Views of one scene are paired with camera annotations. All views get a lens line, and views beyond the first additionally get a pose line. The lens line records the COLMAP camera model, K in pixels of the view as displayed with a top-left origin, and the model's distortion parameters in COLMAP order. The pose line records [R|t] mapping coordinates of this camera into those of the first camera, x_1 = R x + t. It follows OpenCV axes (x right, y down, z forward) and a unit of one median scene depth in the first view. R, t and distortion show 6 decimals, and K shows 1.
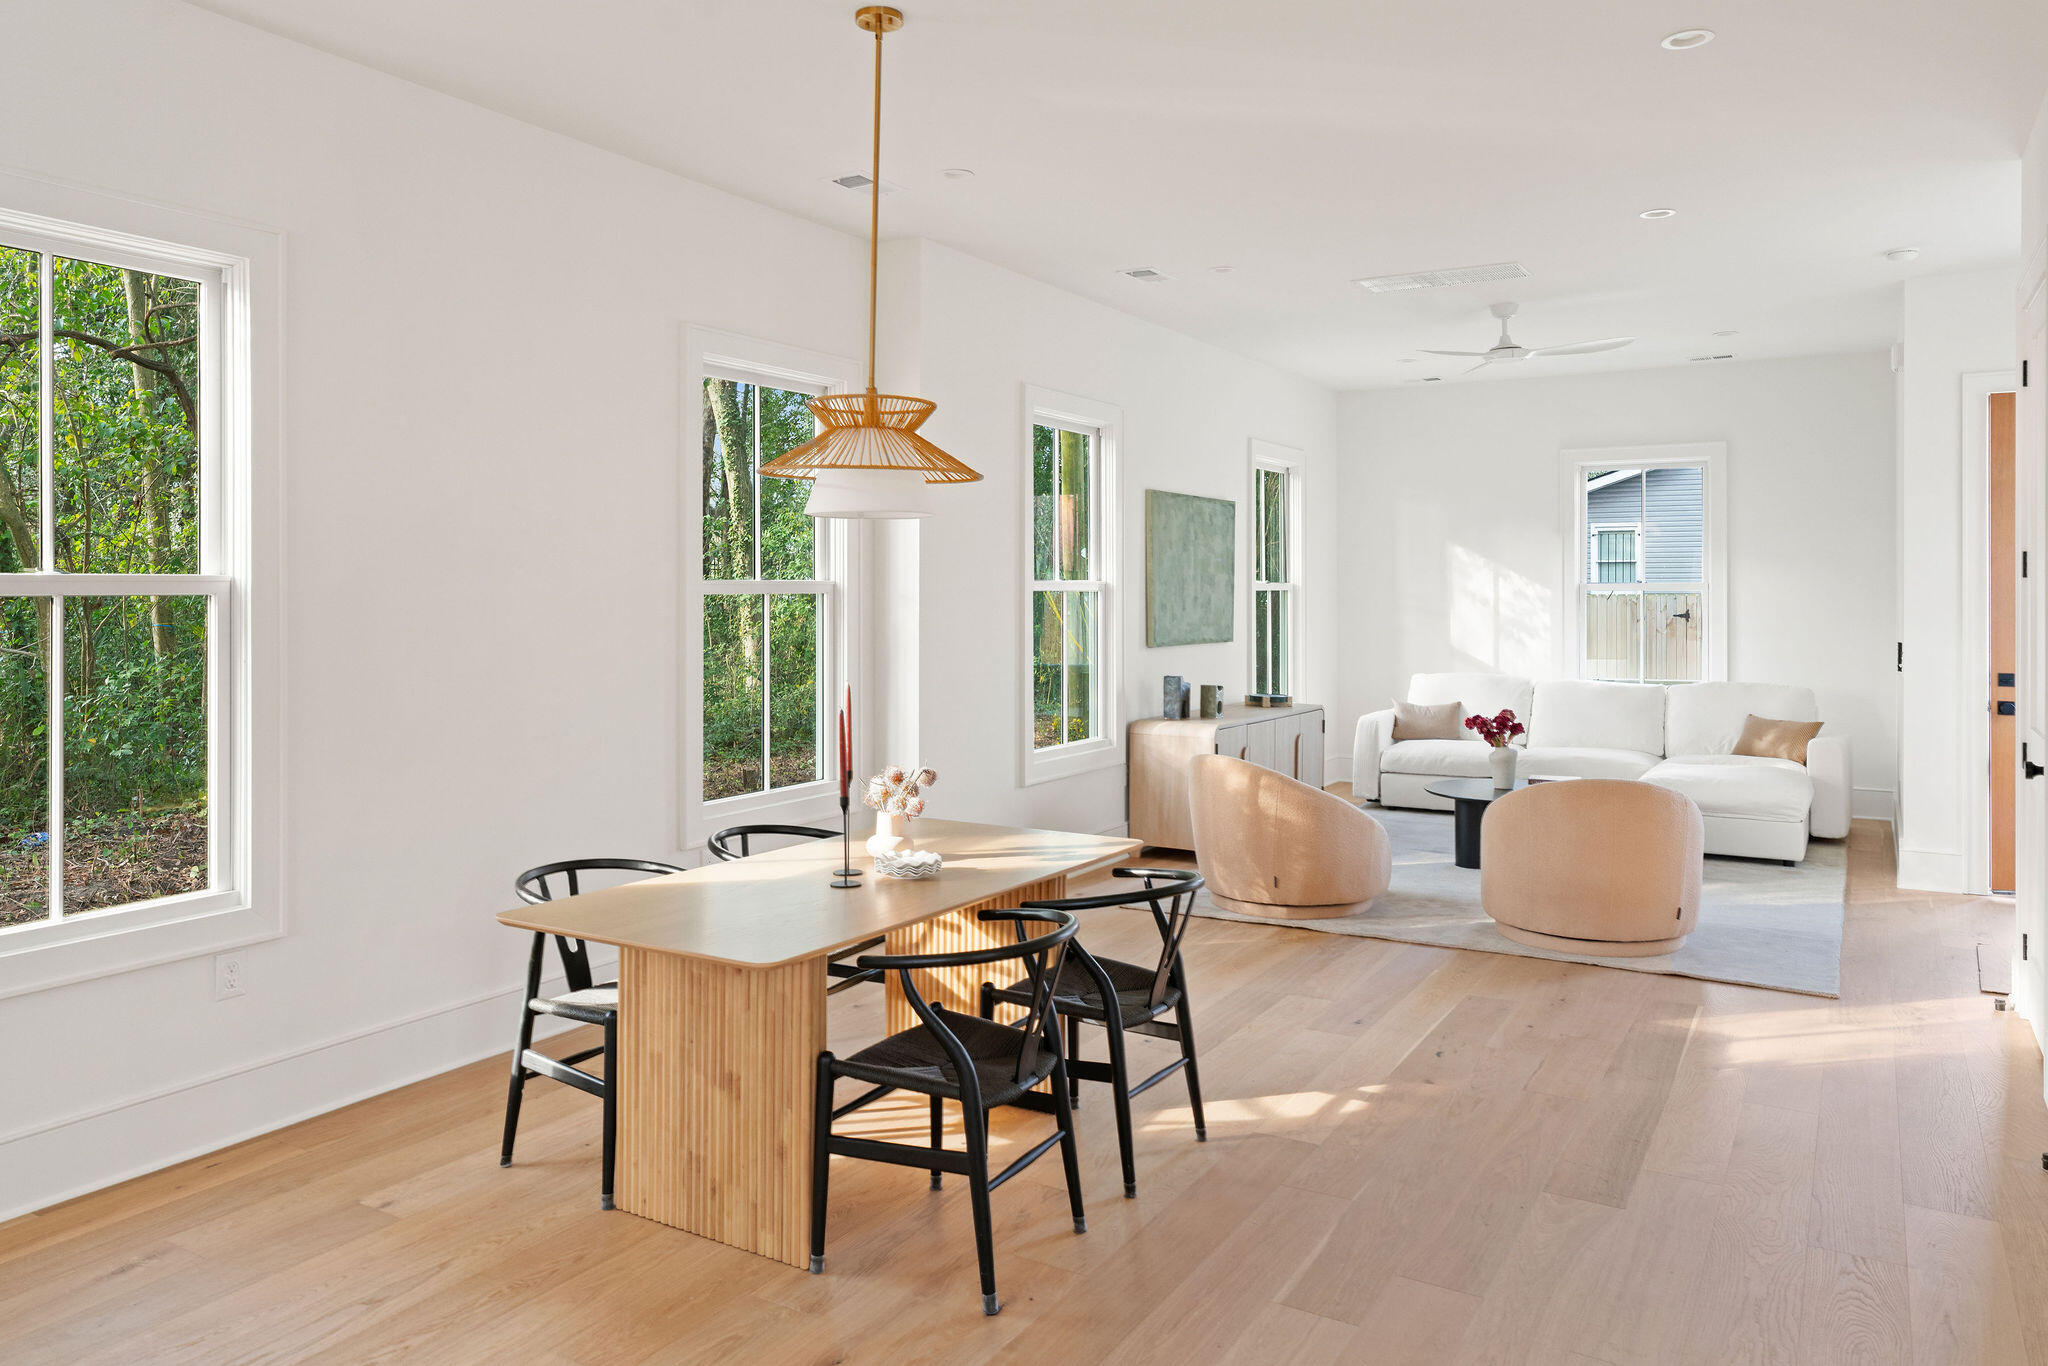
lens RADIAL K [[1438.0, 0, 1027.9], [0, 1438.0, 606.7], [0, 0, 1]] dist [-0.002560, -0.001060]
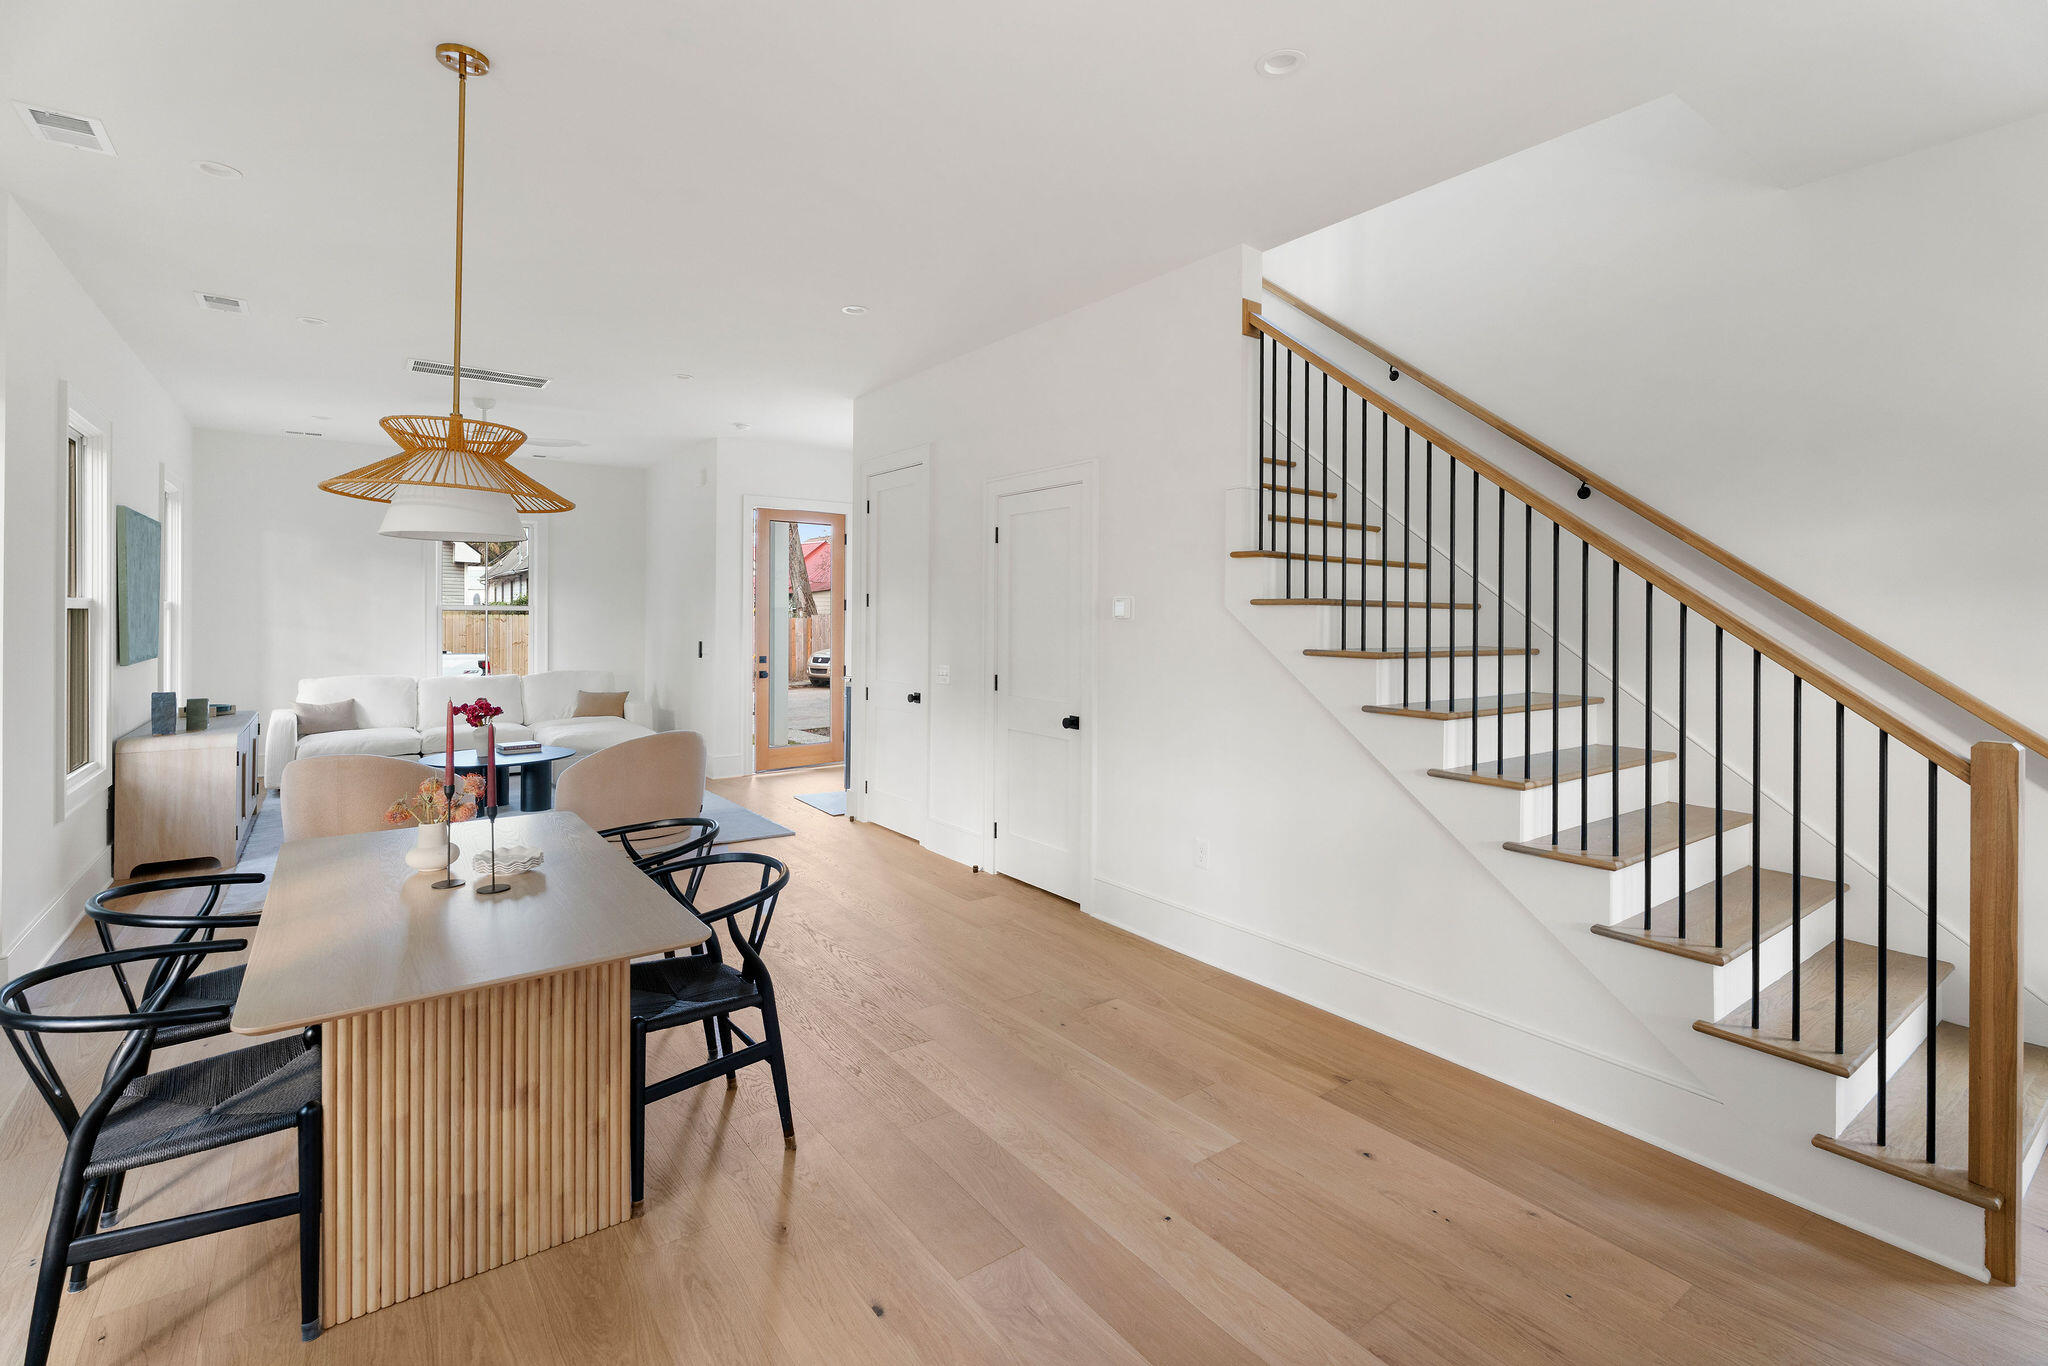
lens RADIAL K [[945.9, 0, 1027.1], [0, 945.9, 613.1], [0, 0, 1]] dist [0.014161, 0.000065]
pose [[0.397809, 0.004129, 0.917459, -0.316336], [0.004506, 0.999969, -0.006454, 0.000069], [-0.917457, 0.006701, 0.397778, 0.191395]]
